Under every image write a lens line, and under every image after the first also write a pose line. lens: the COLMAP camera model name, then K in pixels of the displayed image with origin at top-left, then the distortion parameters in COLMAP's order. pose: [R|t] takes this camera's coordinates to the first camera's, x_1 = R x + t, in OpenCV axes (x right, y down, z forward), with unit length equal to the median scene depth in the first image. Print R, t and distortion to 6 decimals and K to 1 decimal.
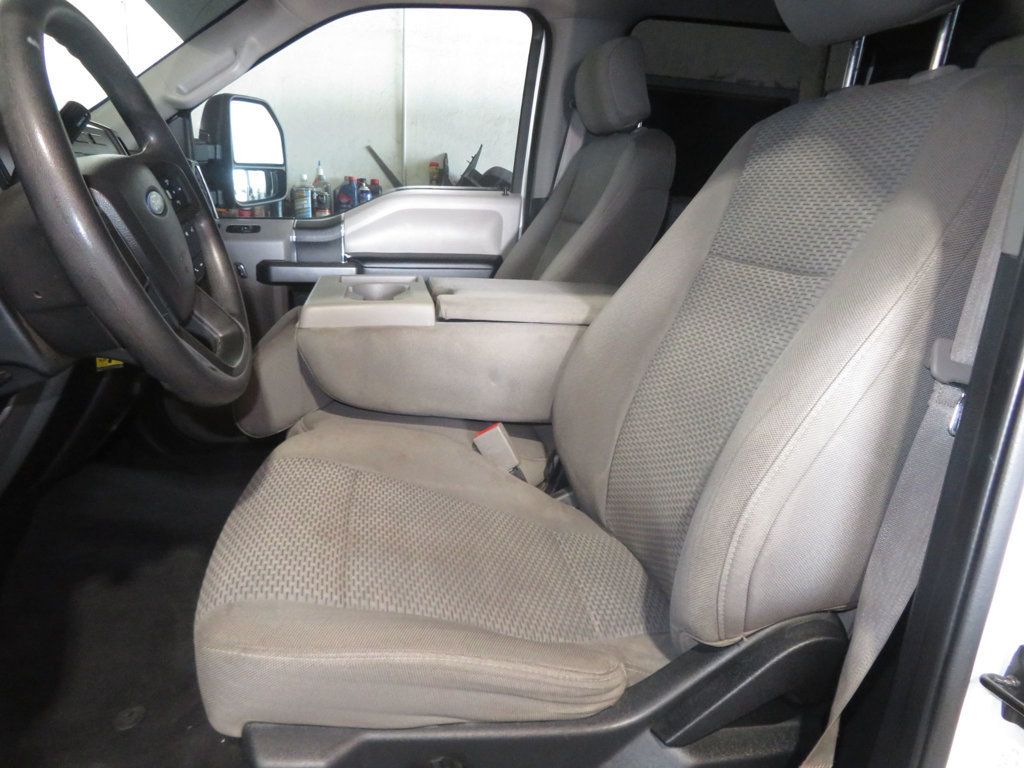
lens RADIAL K [[731.3, 0, 513.8], [0, 731.3, 381.7], [0, 0, 1]] dist [-0.016479, 0.020011]
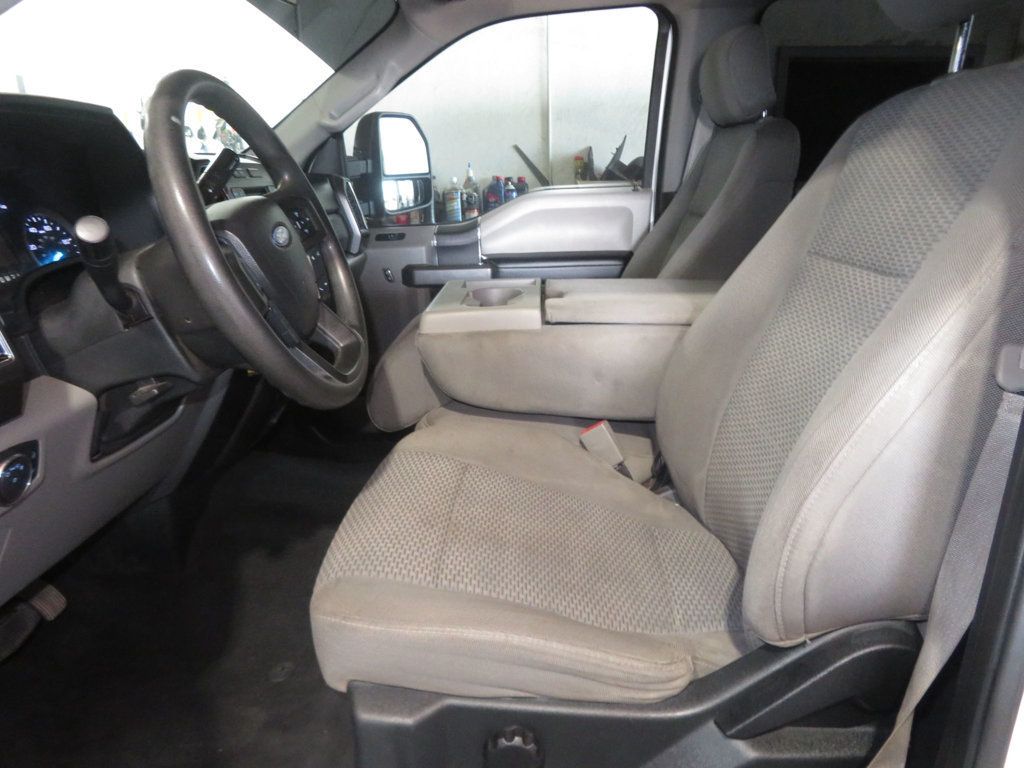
lens RADIAL K [[731.3, 0, 512.4], [0, 731.3, 380.6], [0, 0, 1]] dist [-0.016479, 0.020011]
pose [[0.975616, -0.004420, -0.219438, 0.082250], [0.007631, 0.999876, 0.013788, -0.016141], [0.219350, -0.015126, 0.975529, -0.045364]]
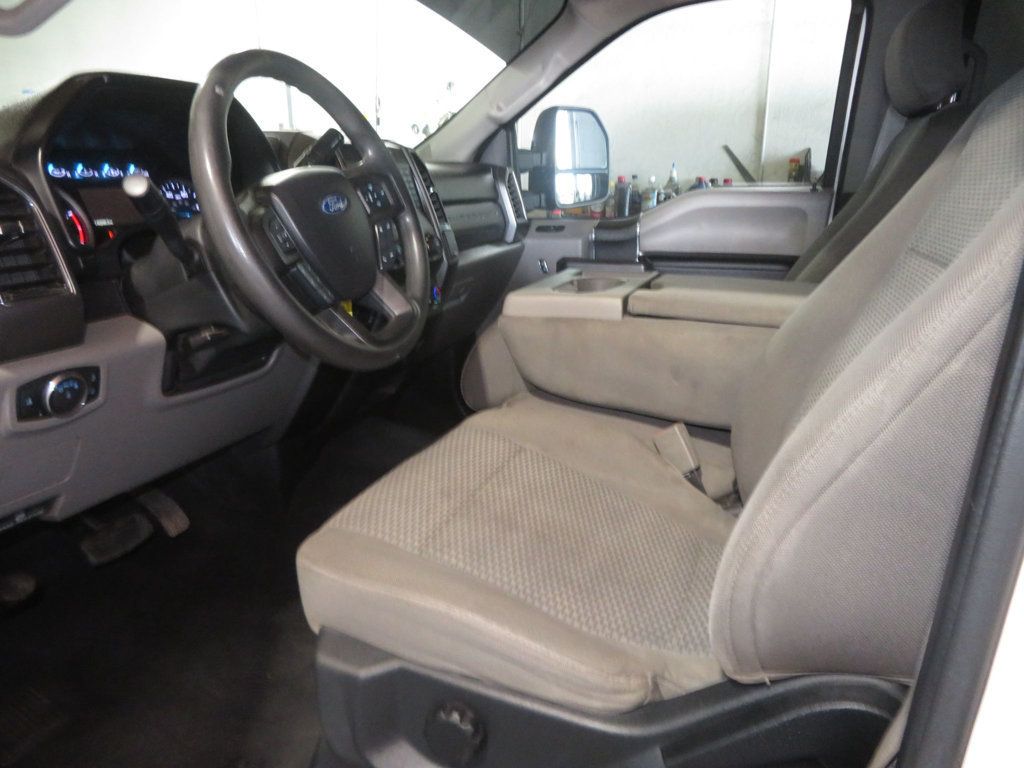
lens RADIAL K [[731.3, 0, 519.0], [0, 731.3, 386.0], [0, 0, 1]] dist [-0.016479, 0.020011]
pose [[0.867871, 0.095425, -0.487539, 0.267979], [-0.094161, 0.995186, 0.027169, 0.001285], [0.487785, 0.022328, 0.872678, 0.044272]]
